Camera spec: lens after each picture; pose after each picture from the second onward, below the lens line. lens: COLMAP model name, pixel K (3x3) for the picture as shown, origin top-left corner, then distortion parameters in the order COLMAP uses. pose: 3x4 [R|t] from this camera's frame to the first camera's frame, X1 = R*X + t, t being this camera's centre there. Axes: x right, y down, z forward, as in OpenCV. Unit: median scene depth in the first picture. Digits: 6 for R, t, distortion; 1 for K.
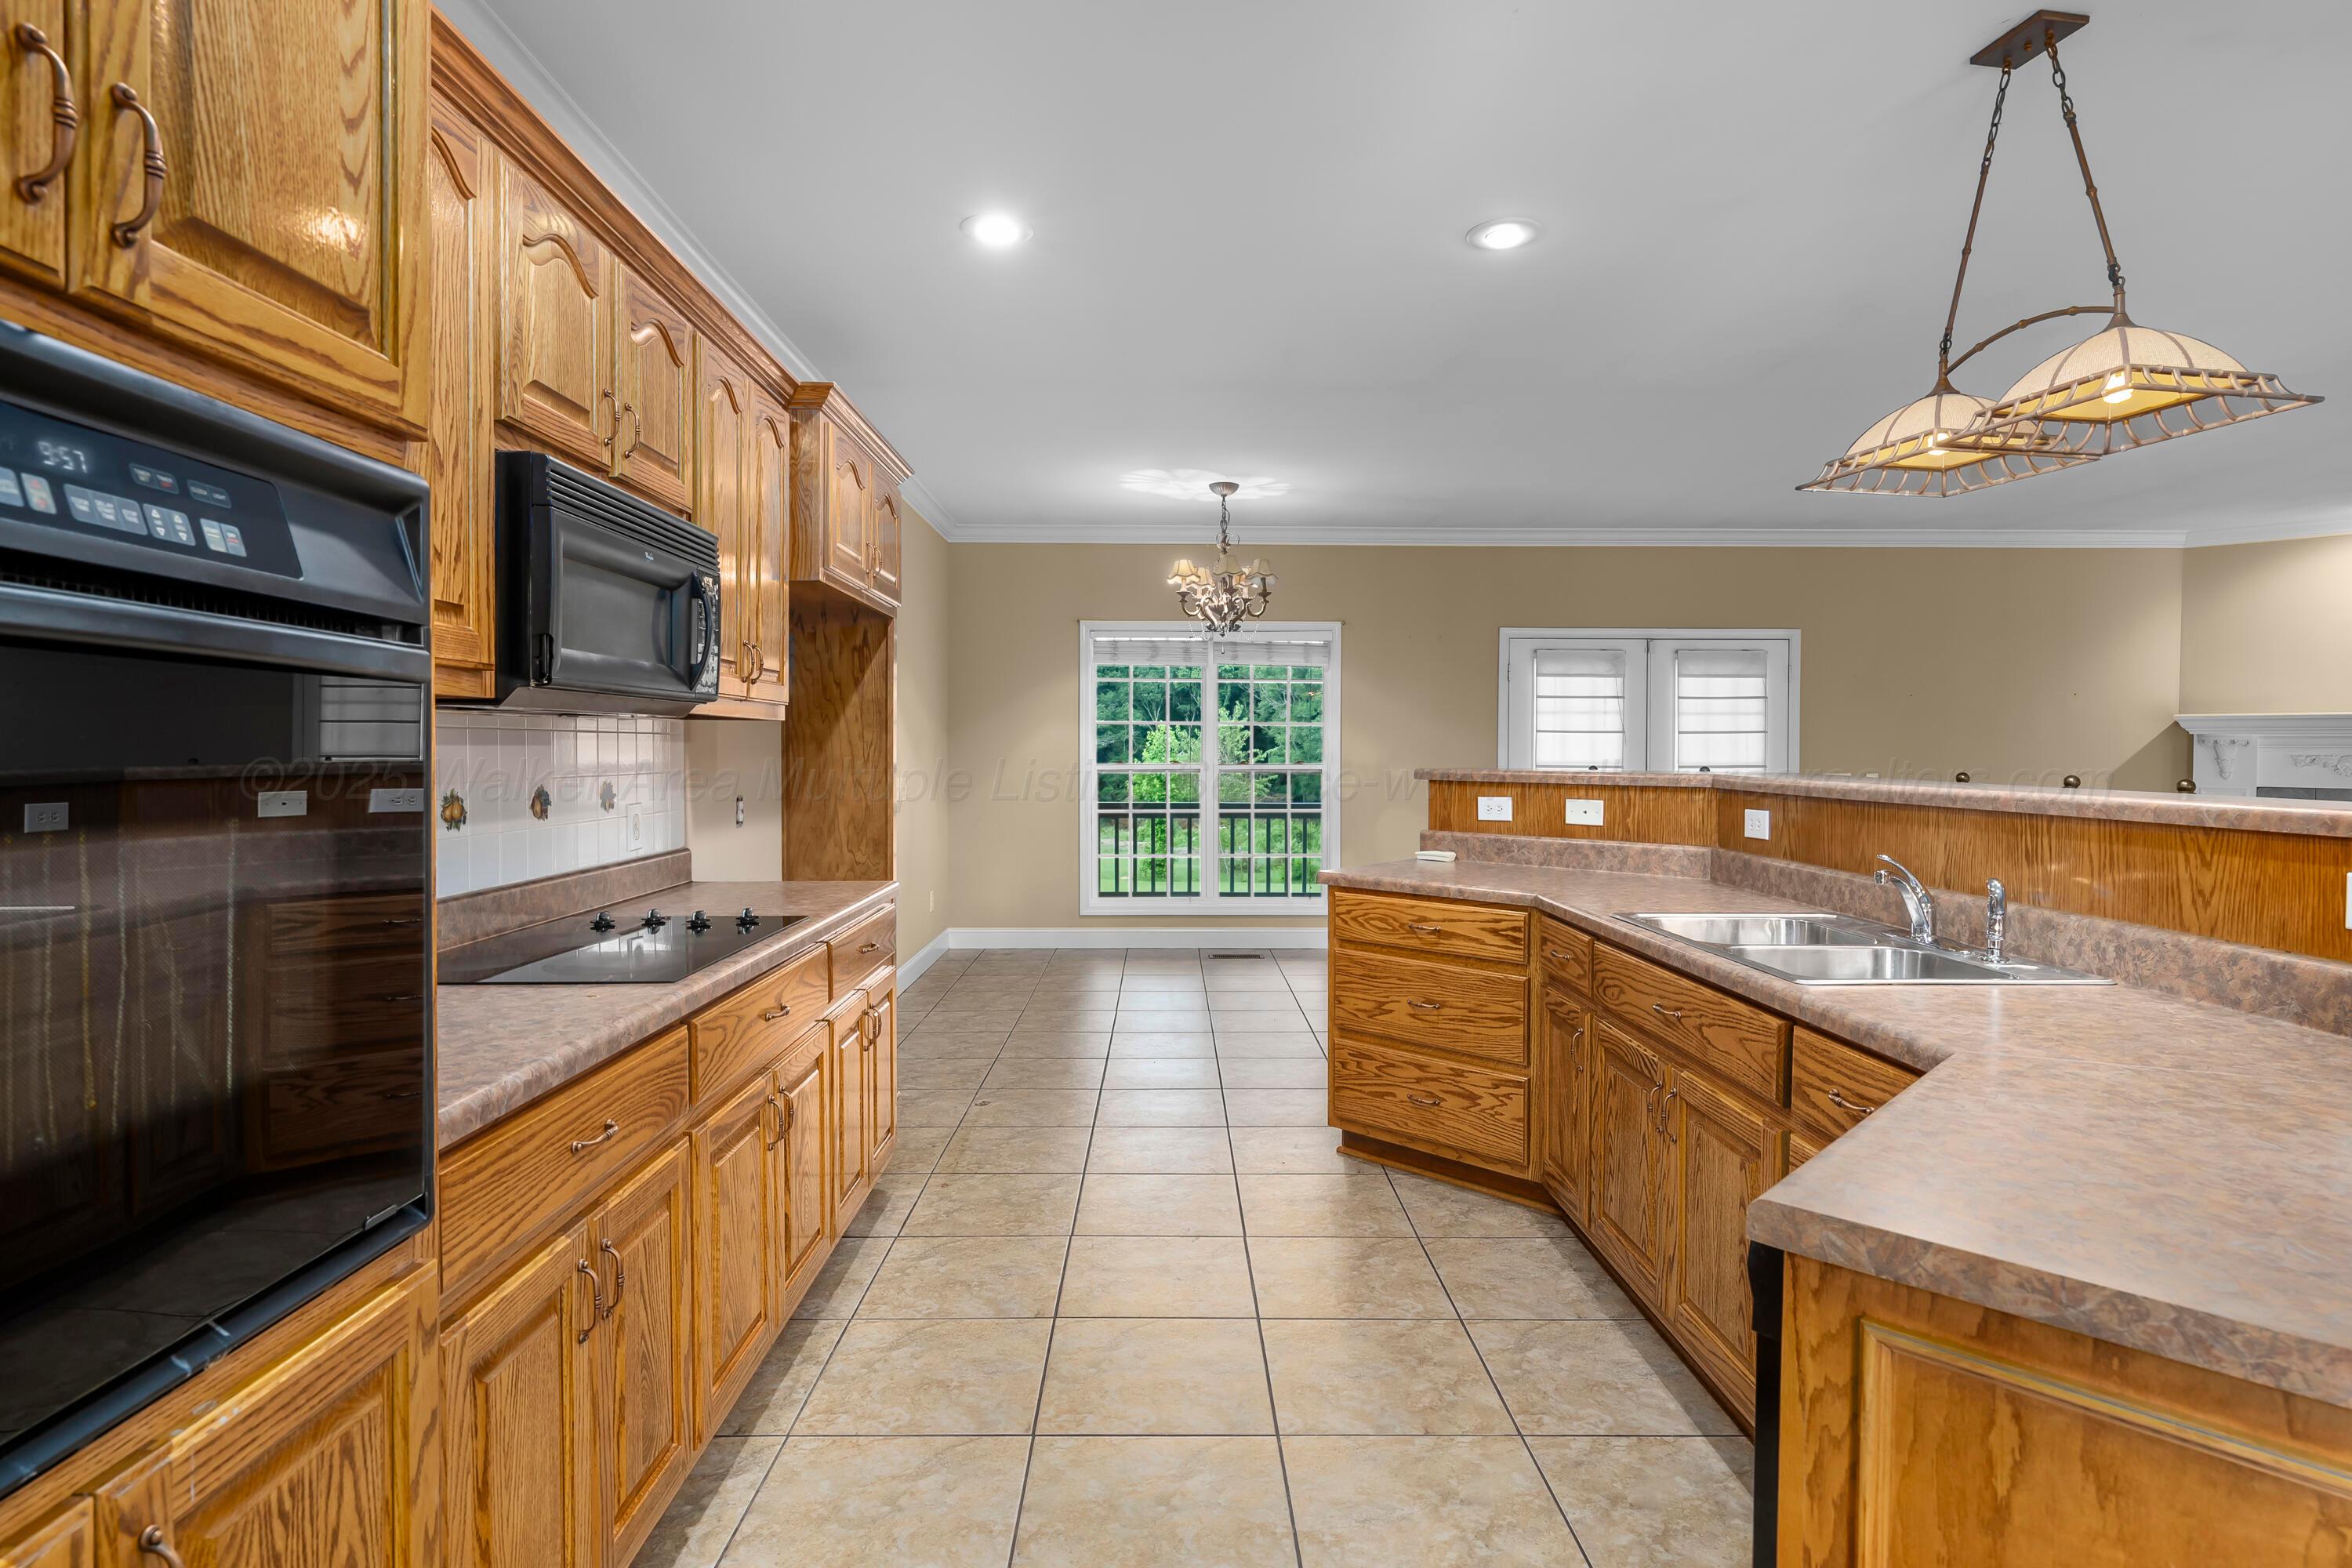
lens RADIAL K [[1199.6, 0, 1176.0], [0, 1199.6, 784.0], [0, 0, 1]] dist [-0.016658, -0.000552]
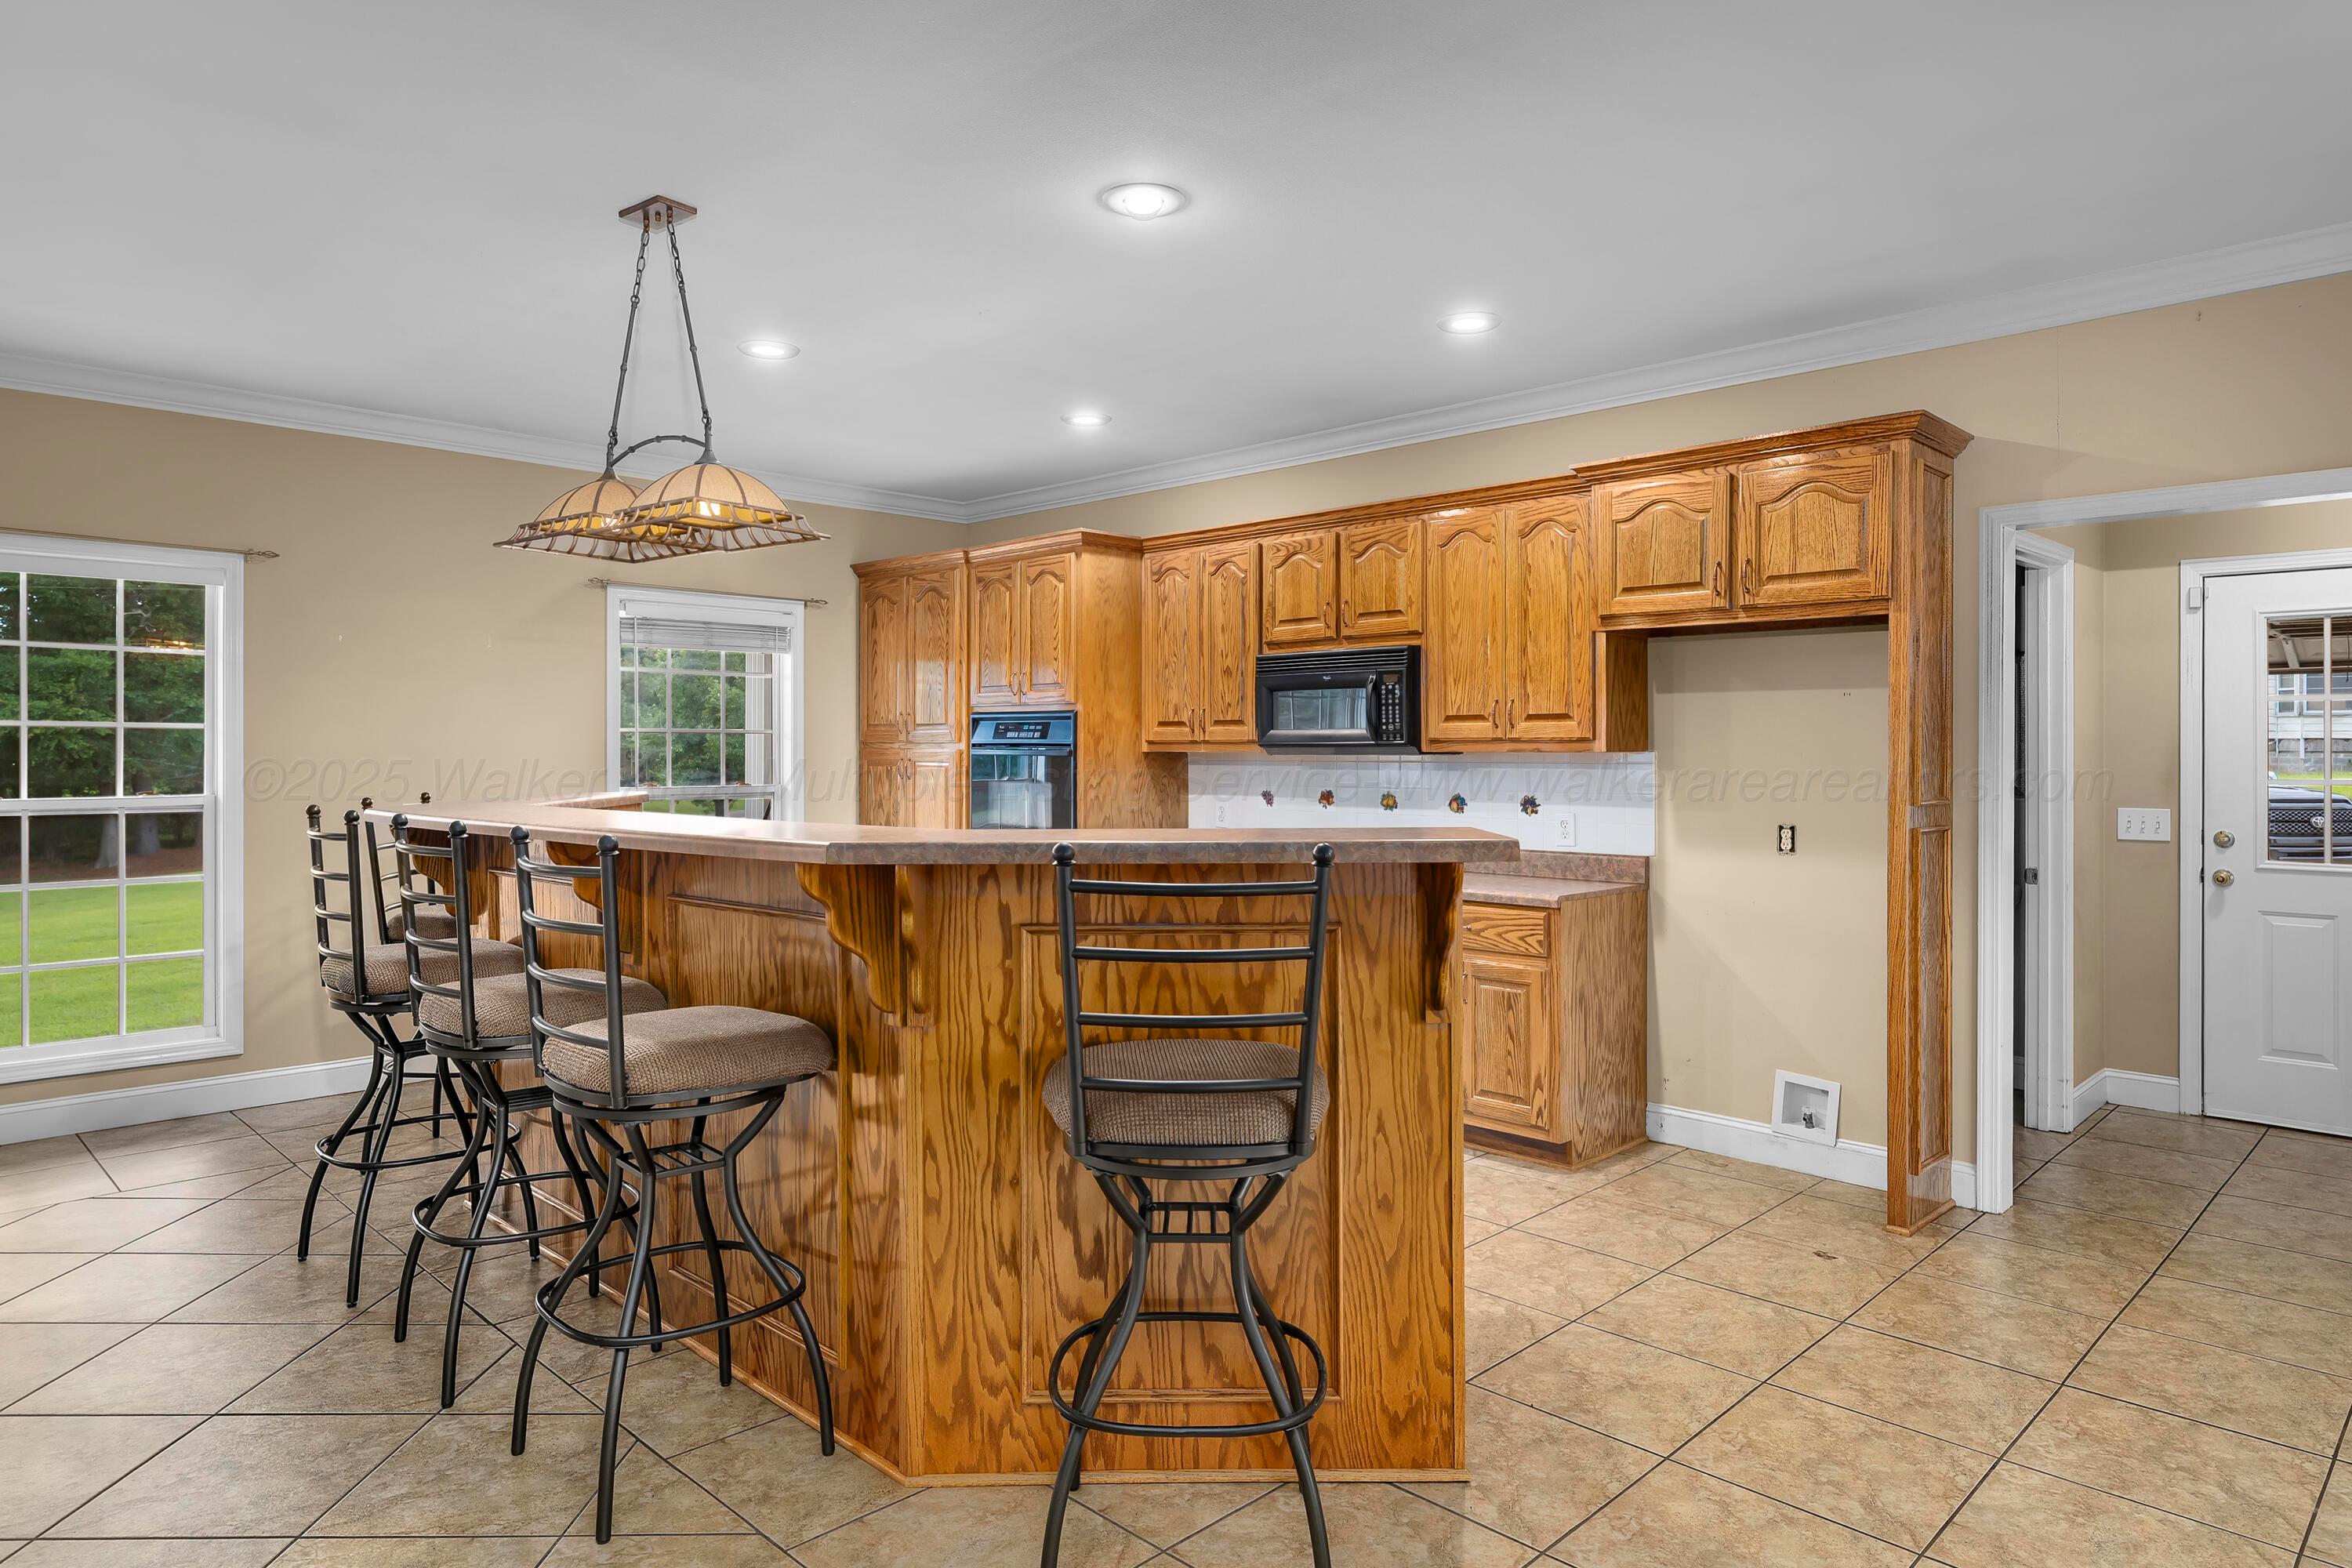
lens RADIAL K [[1402.1, 0, 1185.7], [0, 1402.1, 754.1], [0, 0, 1]] dist [0.001785, 0.000996]
pose [[-0.710235, -0.000428, -0.703964, 0.453027], [-0.021040, 0.999566, 0.020620, -0.034058], [0.703650, 0.029457, -0.709936, 0.814383]]
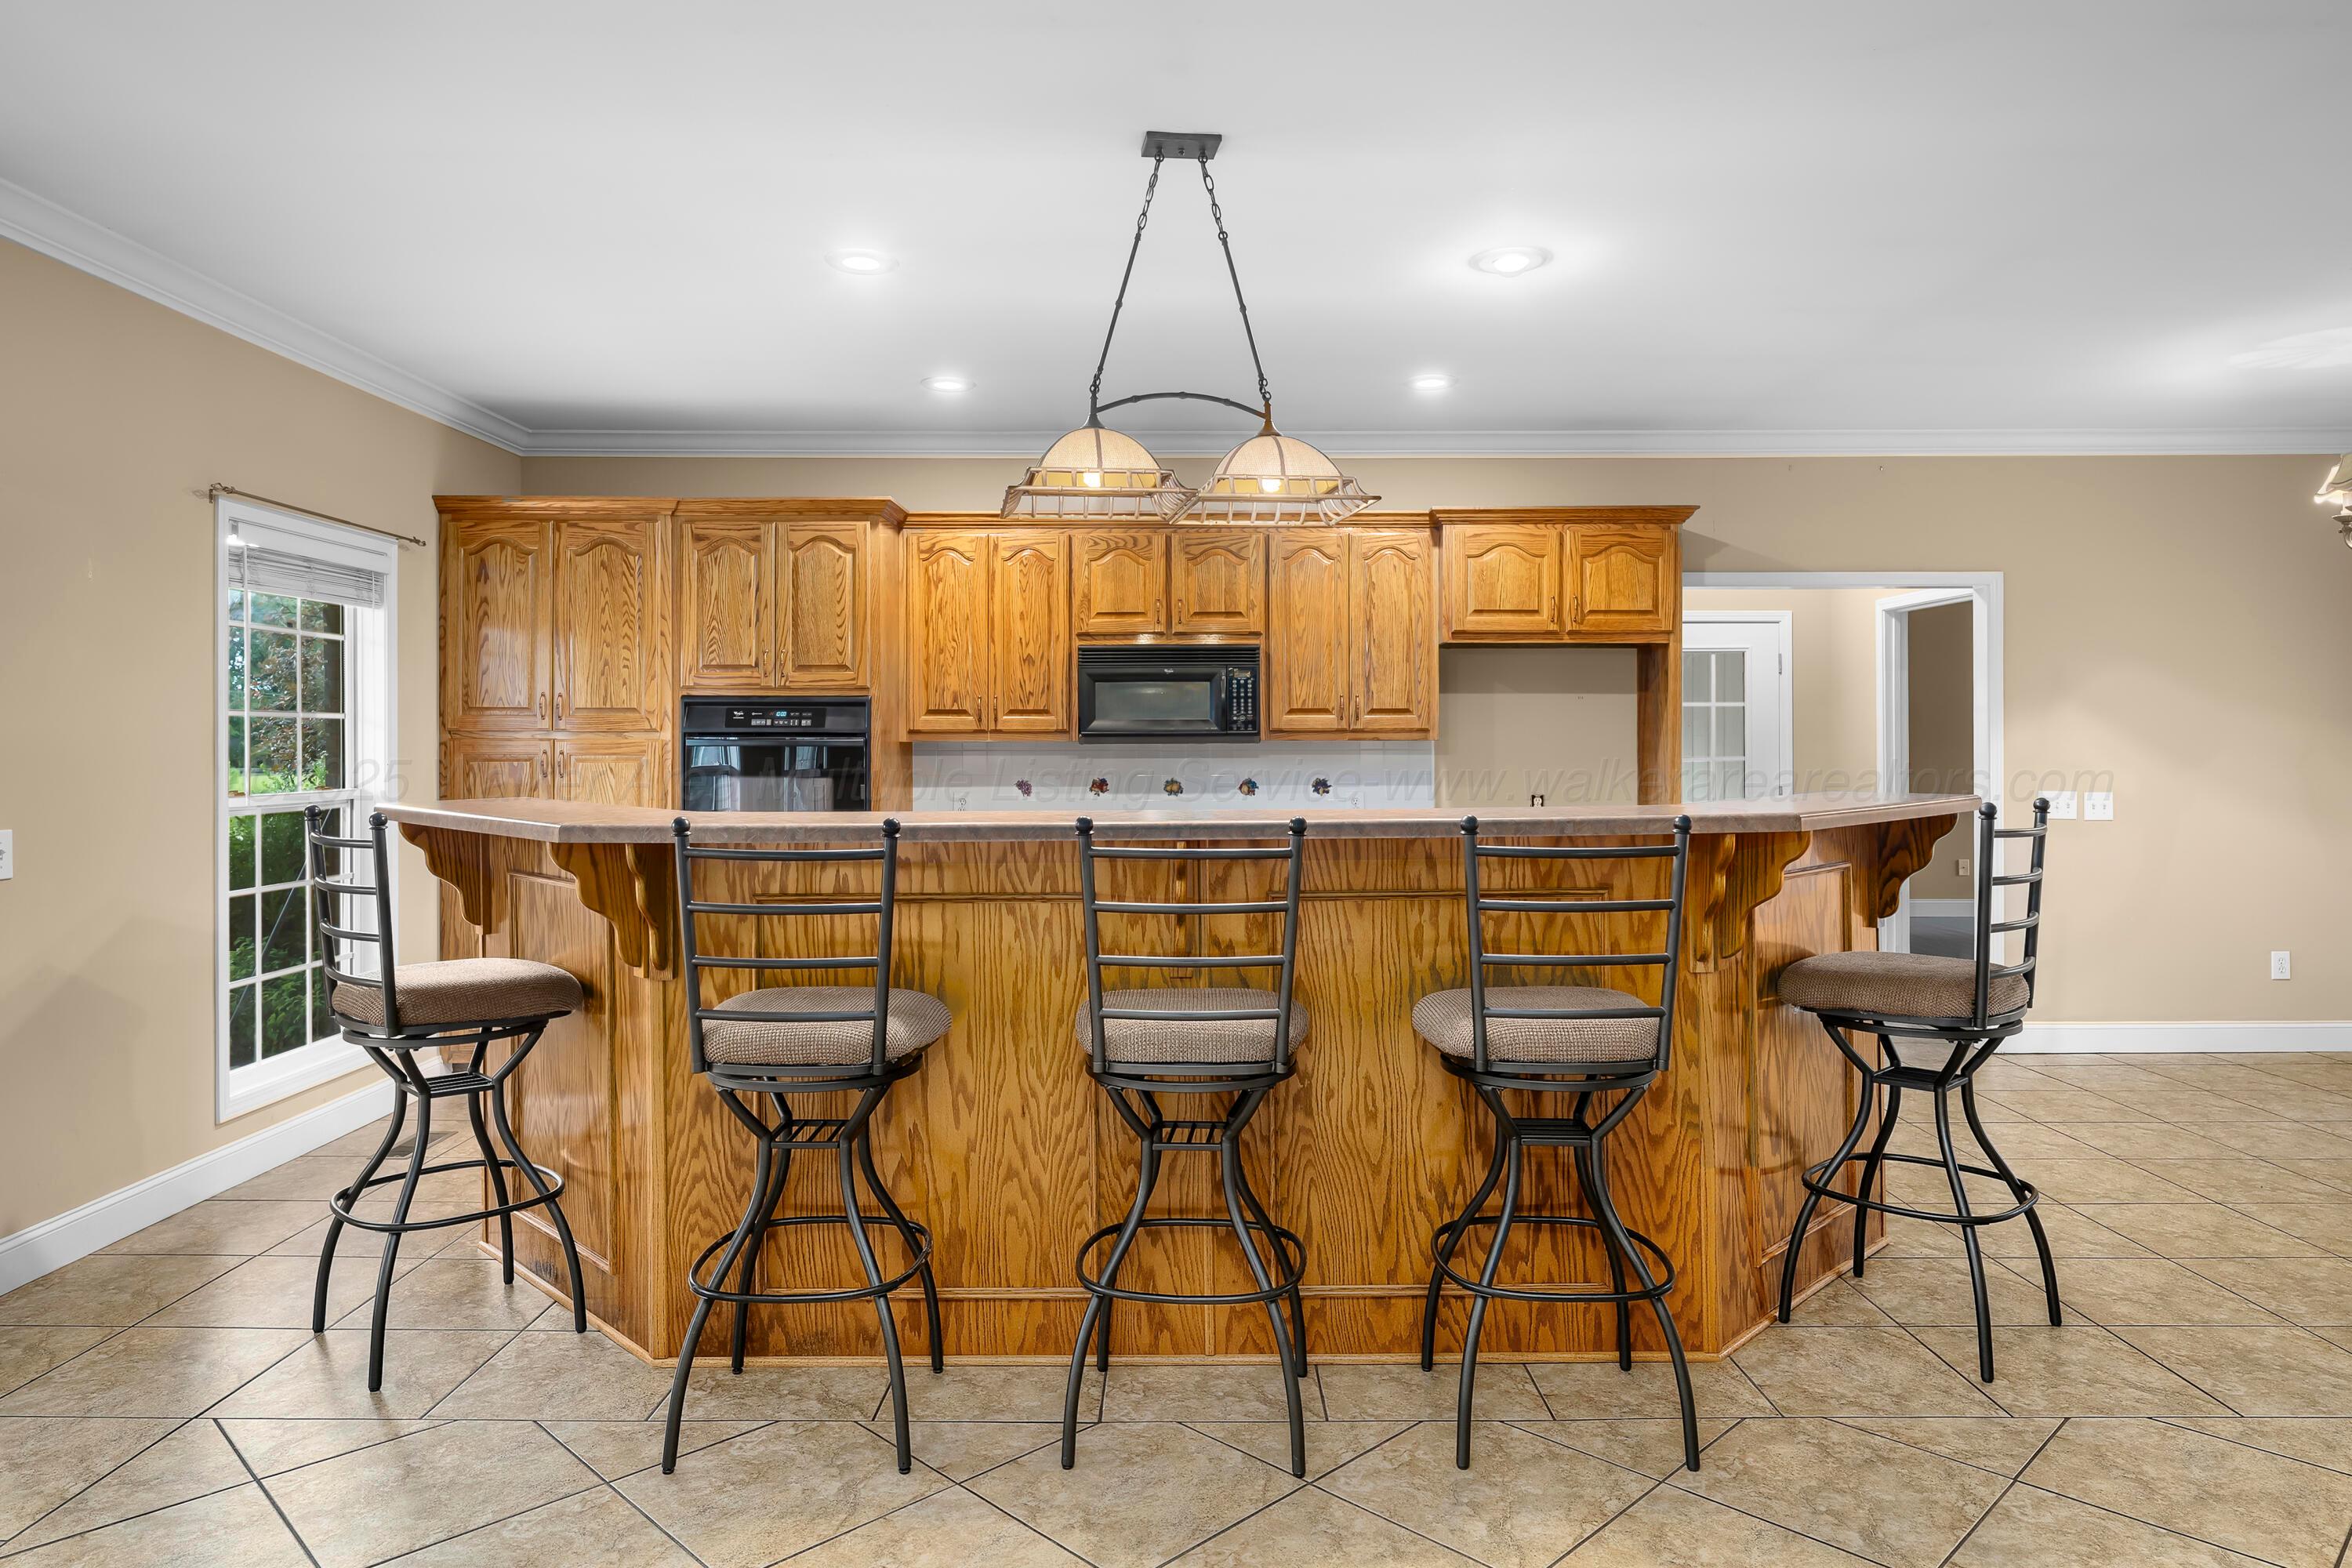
lens RADIAL K [[1454.9, 0, 1182.2], [0, 1454.9, 737.4], [0, 0, 1]] dist [0.003197, 0.000719]
pose [[-0.014682, -0.004939, -0.999880, 0.699952], [-0.025555, 0.999663, -0.004563, -0.019386], [0.999566, 0.025485, -0.014803, 0.343617]]
